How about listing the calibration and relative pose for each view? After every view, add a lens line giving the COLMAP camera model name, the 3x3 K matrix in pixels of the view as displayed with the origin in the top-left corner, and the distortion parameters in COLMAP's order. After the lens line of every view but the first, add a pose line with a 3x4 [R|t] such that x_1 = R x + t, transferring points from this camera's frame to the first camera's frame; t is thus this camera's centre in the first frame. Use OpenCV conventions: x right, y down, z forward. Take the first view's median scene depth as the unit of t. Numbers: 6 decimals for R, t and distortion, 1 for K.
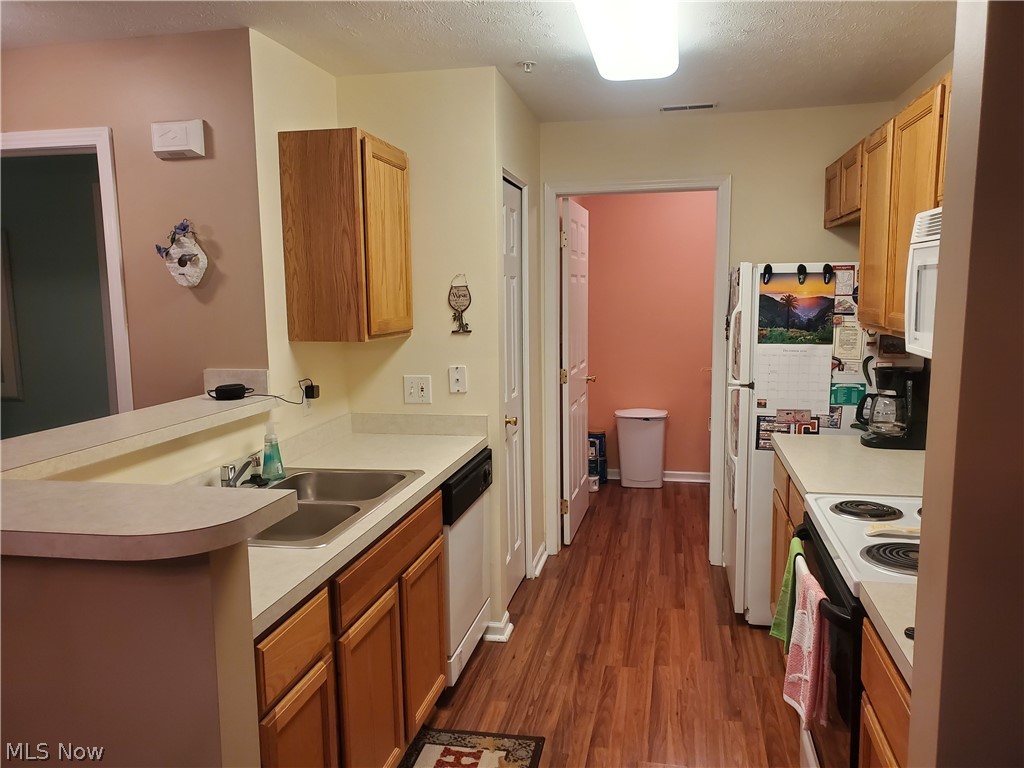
lens RADIAL K [[792.9, 0, 507.6], [0, 792.9, 385.5], [0, 0, 1]] dist [0.073129, -0.116646]
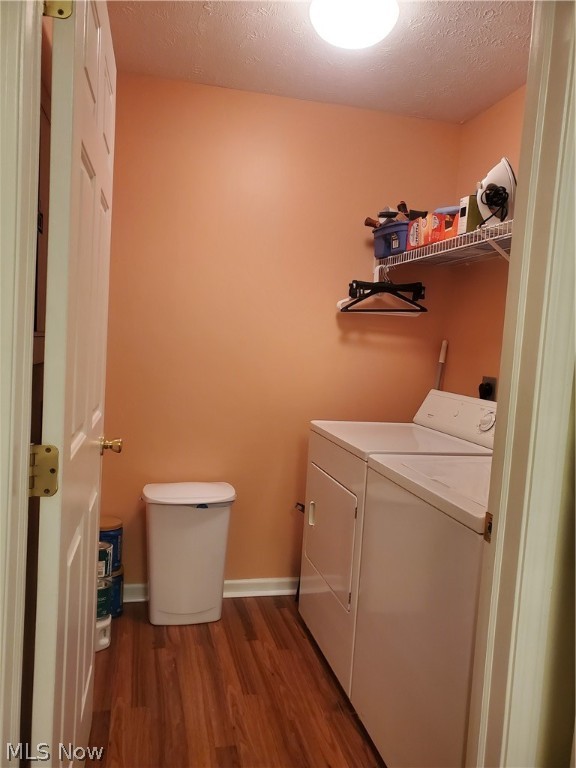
lens RADIAL K [[598.7, 0, 288.0], [0, 598.7, 384.0], [0, 0, 1]] dist [0.006067, 0.014242]
pose [[0.900940, 0.032148, 0.432752, 0.073855], [-0.016211, 0.999049, -0.040466, -0.049107], [-0.433641, 0.029442, 0.900604, 1.020210]]
